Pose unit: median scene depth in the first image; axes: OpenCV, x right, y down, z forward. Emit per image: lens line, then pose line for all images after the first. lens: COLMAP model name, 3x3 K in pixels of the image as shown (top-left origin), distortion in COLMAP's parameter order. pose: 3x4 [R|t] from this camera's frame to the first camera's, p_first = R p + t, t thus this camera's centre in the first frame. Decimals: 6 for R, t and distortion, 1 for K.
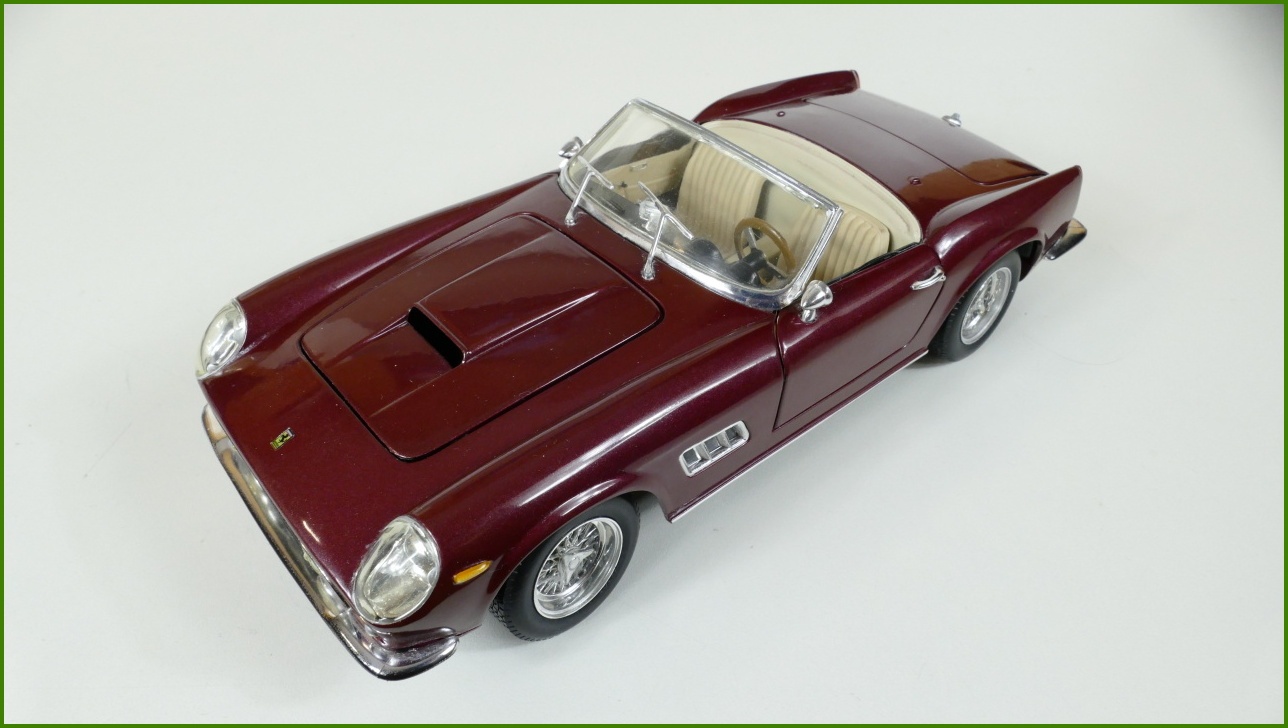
lens RADIAL K [[882.5, 0, 644.0], [0, 882.5, 364.0], [0, 0, 1]] dist [0.030304, -0.000569]
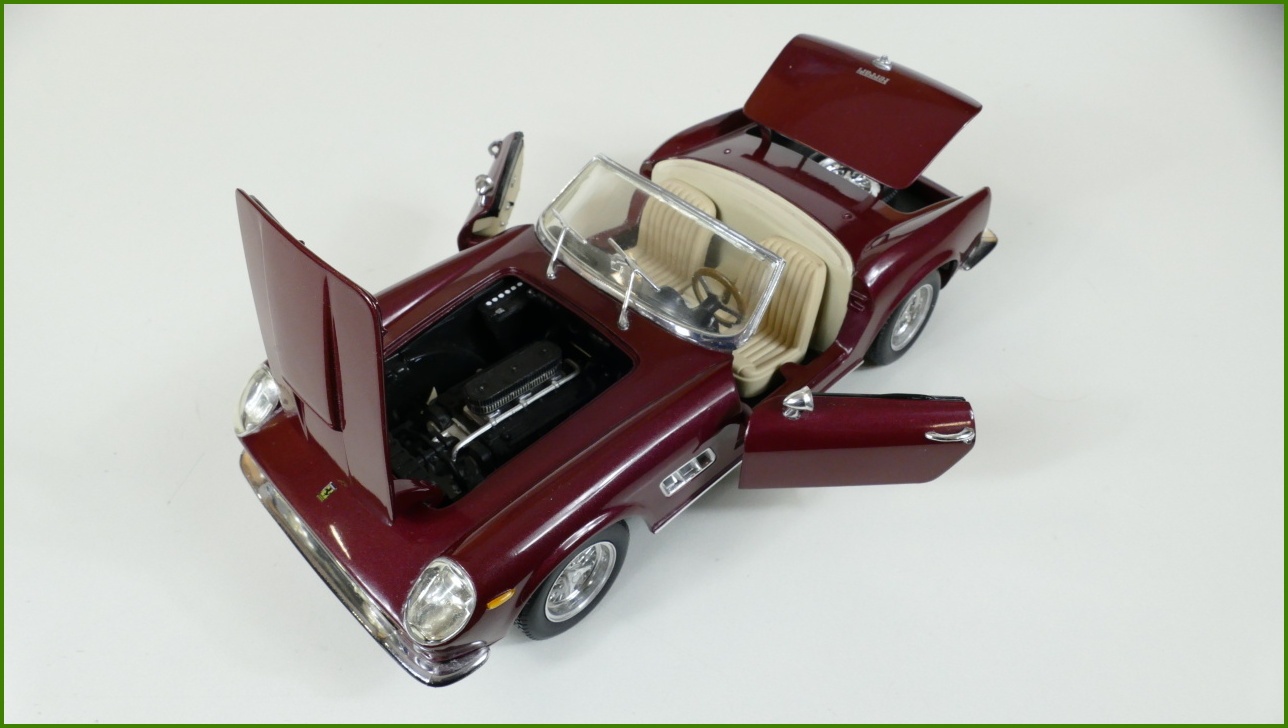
lens RADIAL K [[882.5, 0, 644.0], [0, 882.5, 364.0], [0, 0, 1]] dist [0.030304, -0.000569]
pose [[0.997239, -0.055190, 0.049686, -0.029077], [0.051997, 0.996631, 0.063424, -0.123195], [-0.053019, -0.060666, 0.996749, -0.173018]]
